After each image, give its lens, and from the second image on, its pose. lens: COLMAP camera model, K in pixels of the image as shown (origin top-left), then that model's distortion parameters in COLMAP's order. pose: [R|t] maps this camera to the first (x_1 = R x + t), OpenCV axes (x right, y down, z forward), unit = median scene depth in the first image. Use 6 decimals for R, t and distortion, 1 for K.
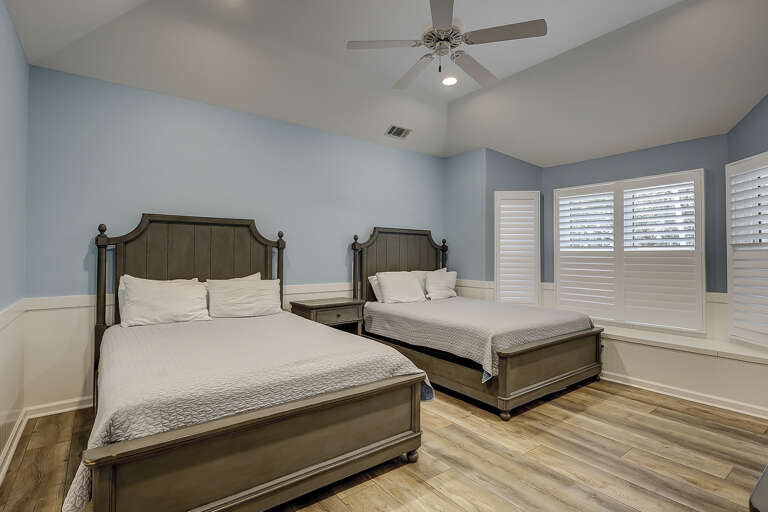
lens RADIAL K [[377.6, 0, 382.3], [0, 377.6, 251.0], [0, 0, 1]] dist [-0.005623, 0.001611]
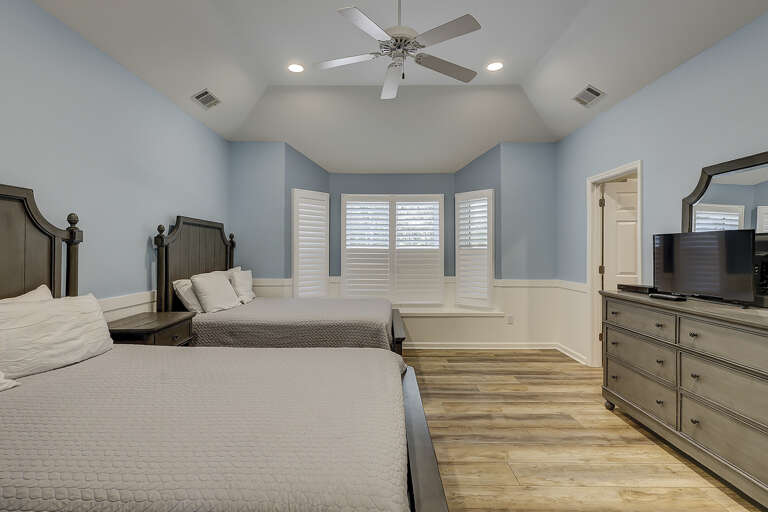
lens RADIAL K [[377.6, 0, 384.1], [0, 377.6, 253.0], [0, 0, 1]] dist [-0.005623, 0.001611]
pose [[0.605307, -0.004164, 0.795981, -0.431332], [-0.009184, 0.999883, 0.012215, -0.000972], [-0.795939, -0.014704, 0.605198, 0.241790]]
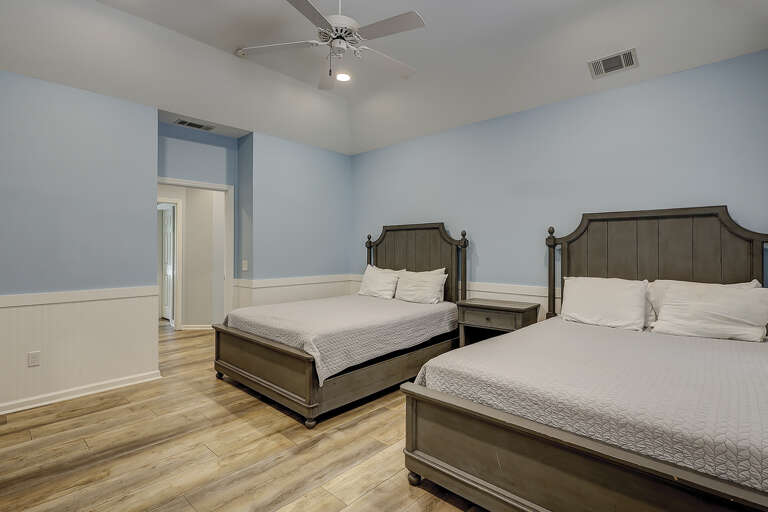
lens RADIAL K [[377.6, 0, 383.1], [0, 377.6, 252.8], [0, 0, 1]] dist [-0.005623, 0.001611]
pose [[0.162719, -0.000853, -0.986672, 0.717628], [0.008367, 0.999965, 0.000515, 0.007829], [0.986637, -0.008339, 0.162721, 0.583503]]
